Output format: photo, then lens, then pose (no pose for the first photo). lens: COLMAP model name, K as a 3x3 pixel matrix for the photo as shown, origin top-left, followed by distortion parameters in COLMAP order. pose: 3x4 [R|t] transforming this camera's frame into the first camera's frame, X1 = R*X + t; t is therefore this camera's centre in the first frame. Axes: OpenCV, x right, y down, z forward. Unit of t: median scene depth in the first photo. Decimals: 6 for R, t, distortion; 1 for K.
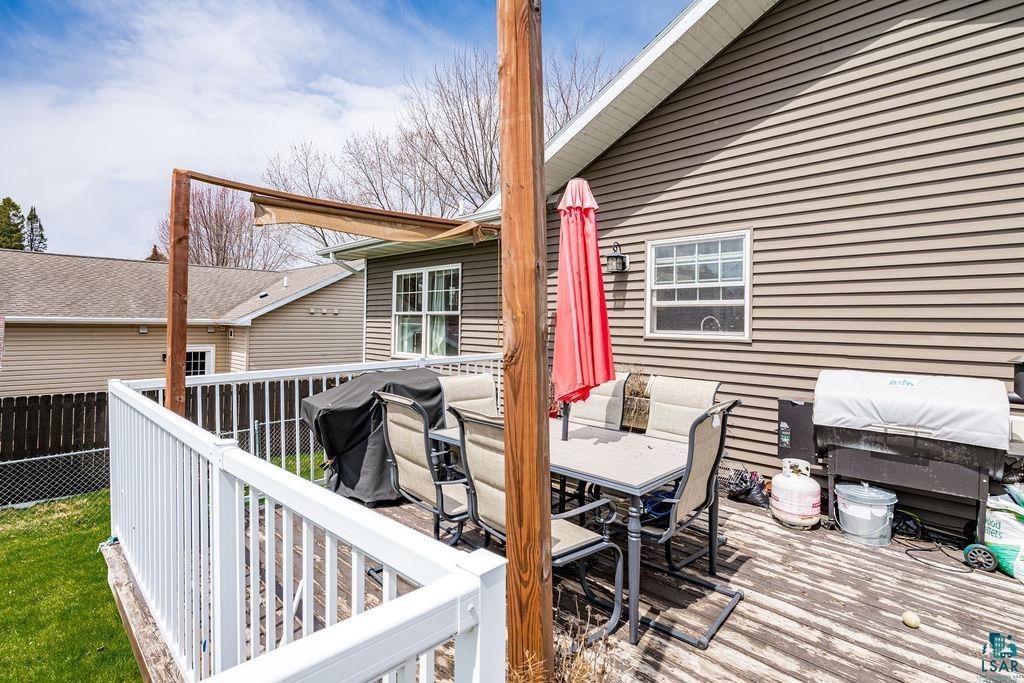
lens RADIAL K [[504.3, 0, 510.8], [0, 504.3, 324.2], [0, 0, 1]] dist [-0.001311, -0.000018]
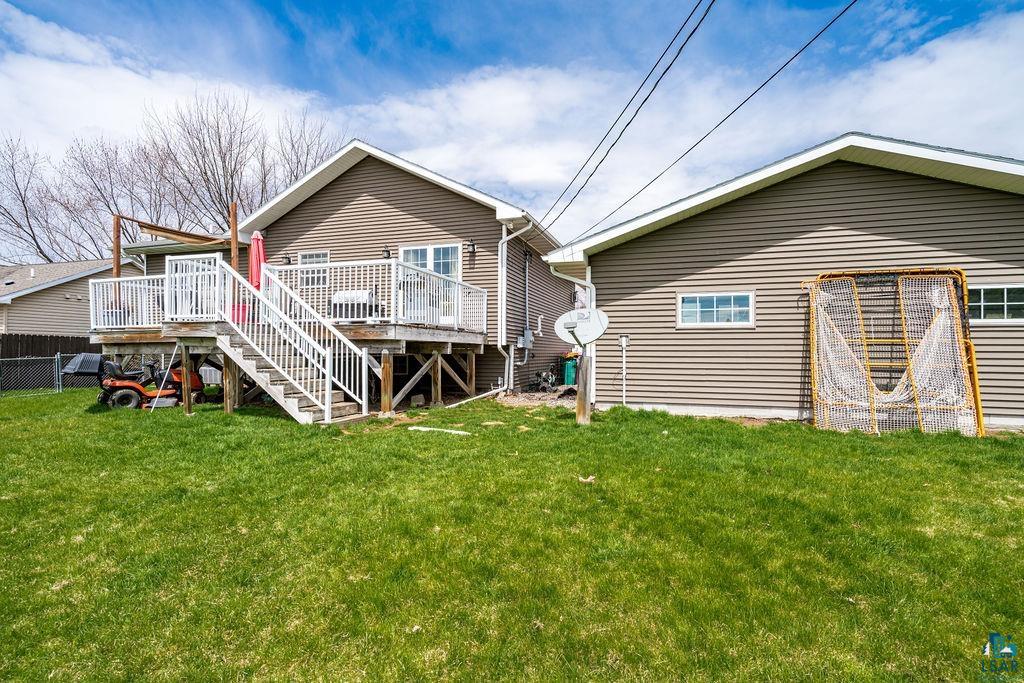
lens RADIAL K [[493.8, 0, 512.3], [0, 493.8, 343.8], [0, 0, 1]] dist [-0.003304, 0.000020]
pose [[0.888673, -0.002910, 0.458532, 0.015256], [0.009362, 0.999887, -0.011798, 0.068030], [-0.458446, 0.014778, 0.888599, -0.346286]]
